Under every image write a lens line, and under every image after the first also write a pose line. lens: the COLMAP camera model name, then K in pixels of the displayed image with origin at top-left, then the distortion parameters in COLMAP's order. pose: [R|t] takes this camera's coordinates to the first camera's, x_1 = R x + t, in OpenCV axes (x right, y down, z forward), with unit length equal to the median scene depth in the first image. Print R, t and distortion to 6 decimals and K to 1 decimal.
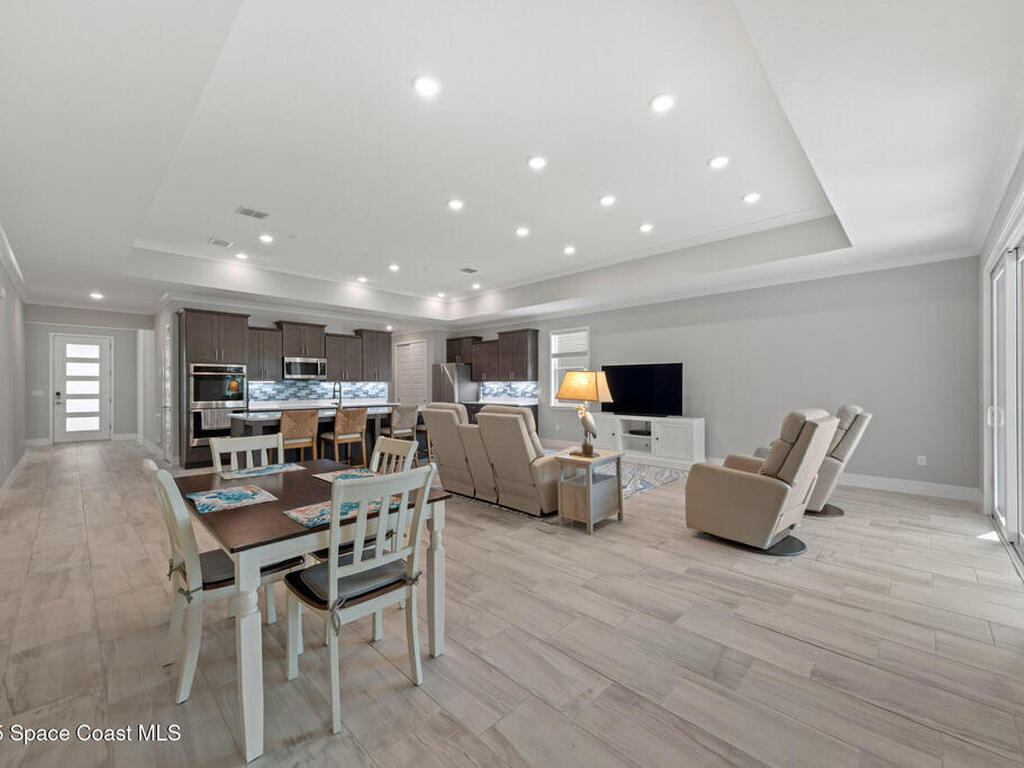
lens RADIAL K [[419.7, 0, 520.3], [0, 419.7, 388.2], [0, 0, 1]] dist [0.017960, -0.004952]
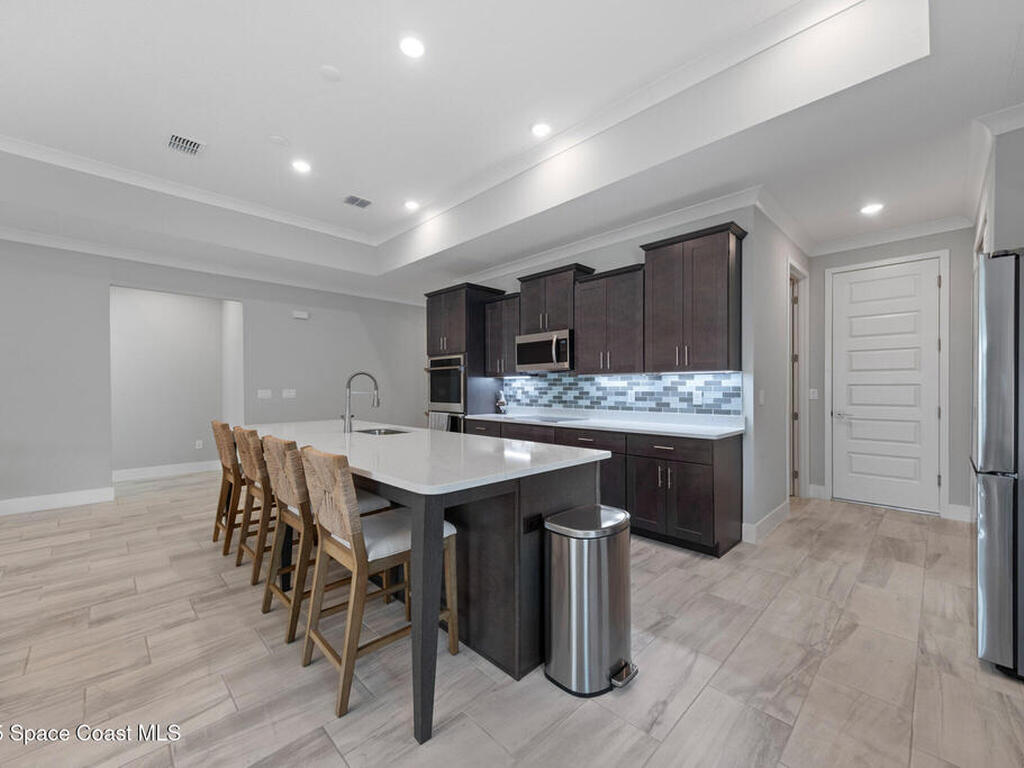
lens RADIAL K [[419.7, 0, 517.1], [0, 419.7, 385.6], [0, 0, 1]] dist [0.017960, -0.004952]
pose [[-0.033702, -0.001377, -0.999431, 0.045132], [-0.003426, 0.999993, -0.001262, -0.000908], [0.999426, 0.003381, -0.033706, 0.911160]]
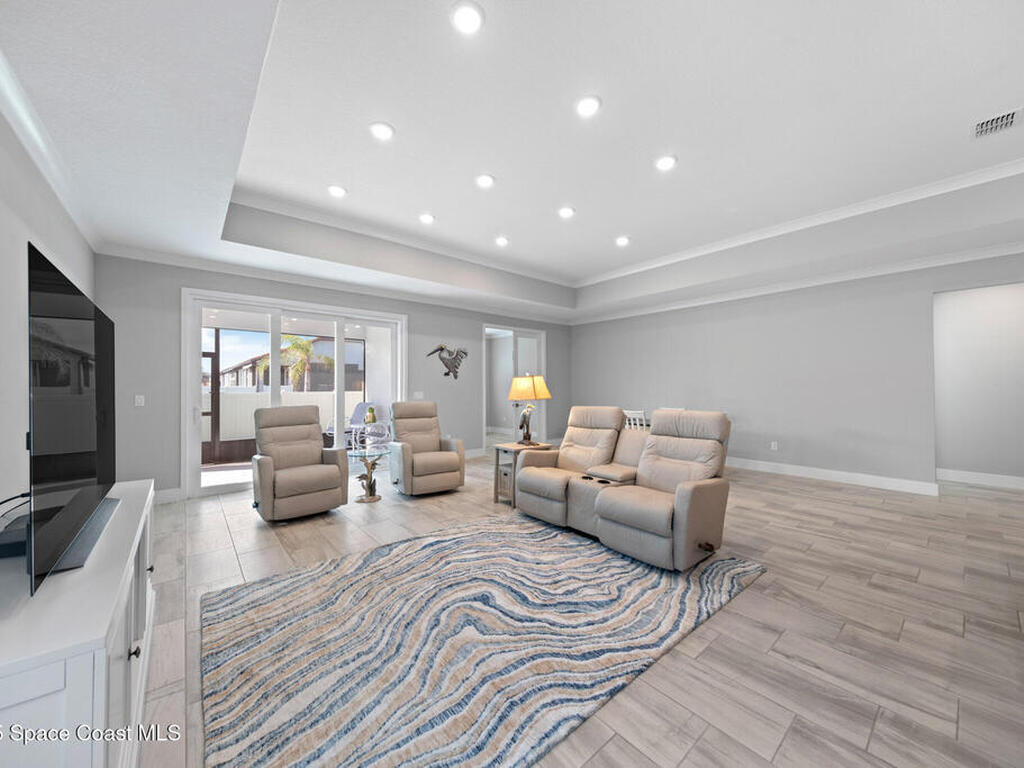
lens RADIAL K [[396.8, 0, 519.1], [0, 396.8, 380.3], [0, 0, 1]] dist [0.008914, -0.001802]
pose [[-0.993156, 0.005188, 0.116676, 0.021762], [0.004185, 0.999952, -0.008844, -0.007221], [-0.116716, -0.008295, -0.993131, 0.973162]]
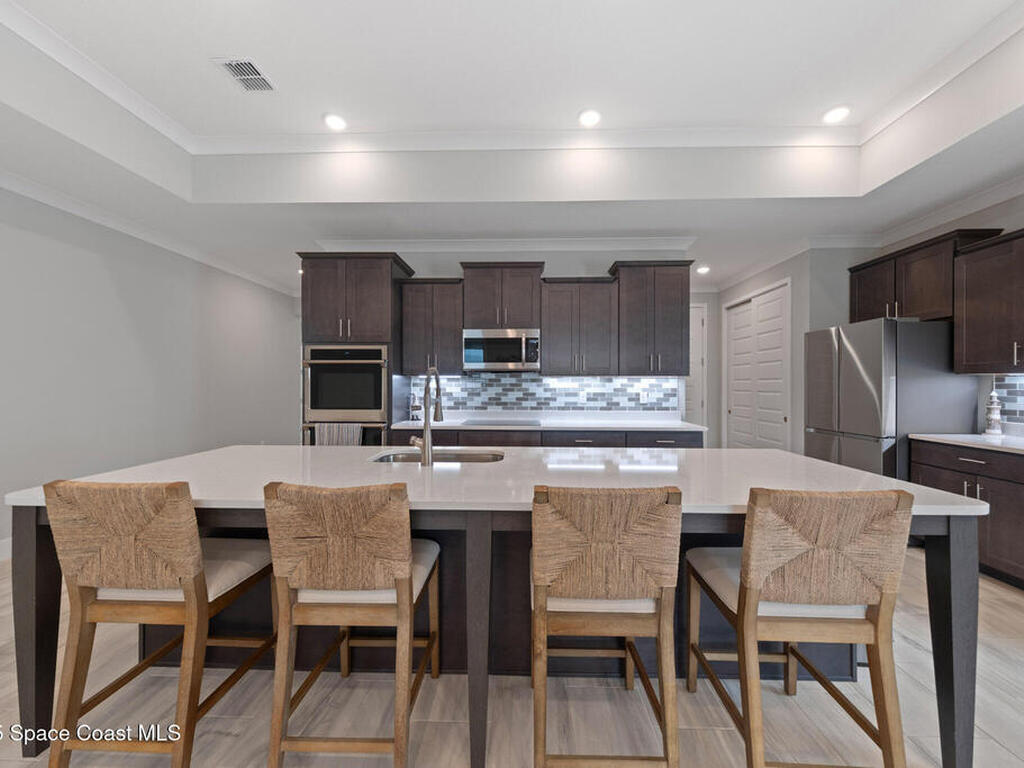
lens RADIAL K [[396.8, 0, 515.7], [0, 396.8, 387.3], [0, 0, 1]] dist [0.008914, -0.001802]
pose [[0.659655, 0.009718, -0.751506, -0.123868], [-0.008990, 0.999947, 0.005040, -0.003451], [0.751515, 0.003432, 0.659707, 0.641675]]
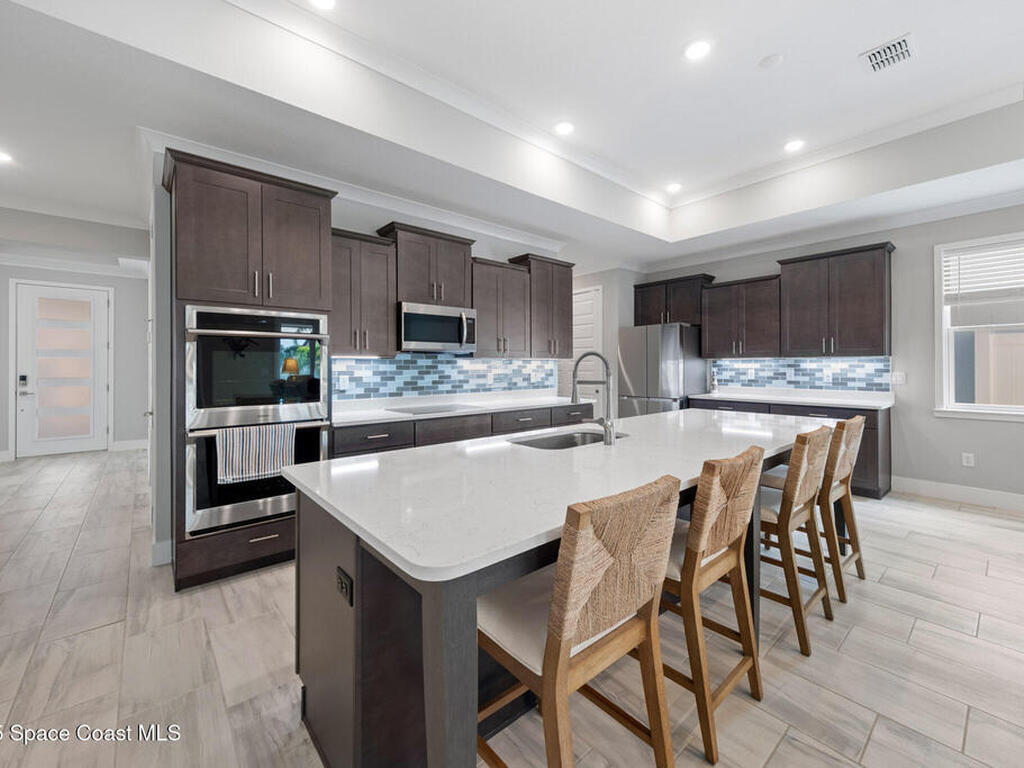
lens RADIAL K [[419.7, 0, 514.1], [0, 419.7, 366.7], [0, 0, 1]] dist [0.017960, -0.004952]
pose [[0.993901, 0.000596, -0.110272, -0.347739], [-0.000865, 0.999997, -0.002387, -0.003254], [0.110271, 0.002468, 0.993899, 0.505119]]
